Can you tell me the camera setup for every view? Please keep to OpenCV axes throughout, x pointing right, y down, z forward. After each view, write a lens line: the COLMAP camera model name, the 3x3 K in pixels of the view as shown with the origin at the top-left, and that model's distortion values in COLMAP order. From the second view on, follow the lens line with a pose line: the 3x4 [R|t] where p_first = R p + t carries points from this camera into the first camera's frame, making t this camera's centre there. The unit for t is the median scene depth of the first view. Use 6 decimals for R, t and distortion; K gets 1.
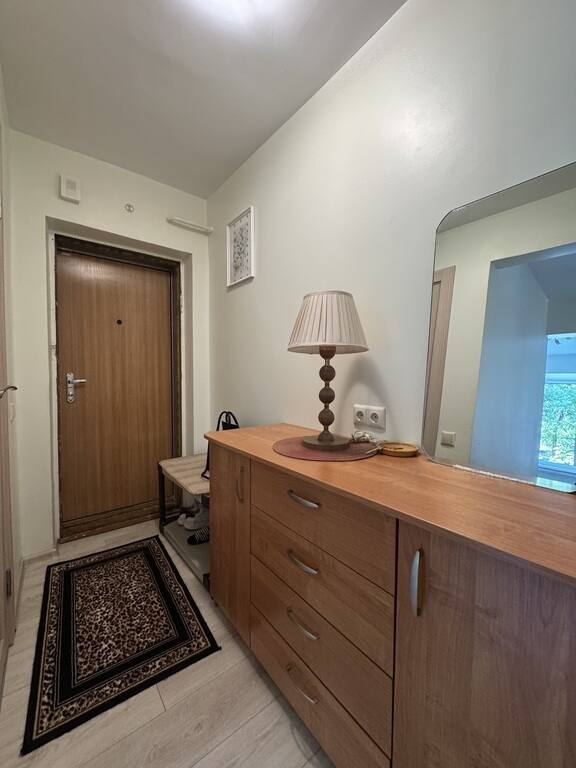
lens RADIAL K [[305.2, 0, 286.2], [0, 305.2, 385.8], [0, 0, 1]] dist [-0.002495, -0.000535]
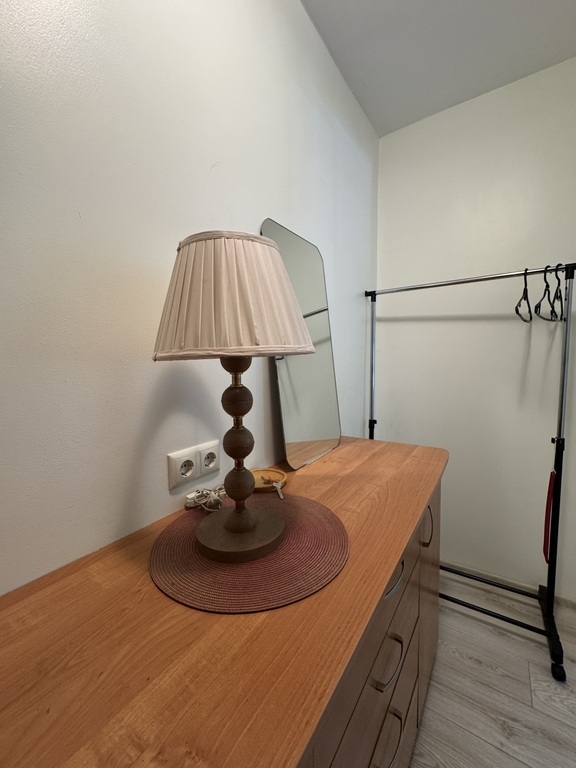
lens RADIAL K [[305.2, 0, 288.2], [0, 305.2, 382.0], [0, 0, 1]] dist [-0.002495, -0.000535]
pose [[-0.345178, -0.068083, 0.936064, -0.402539], [0.030910, 0.996000, 0.083840, -0.120411], [-0.938028, 0.057873, -0.341693, 1.170243]]
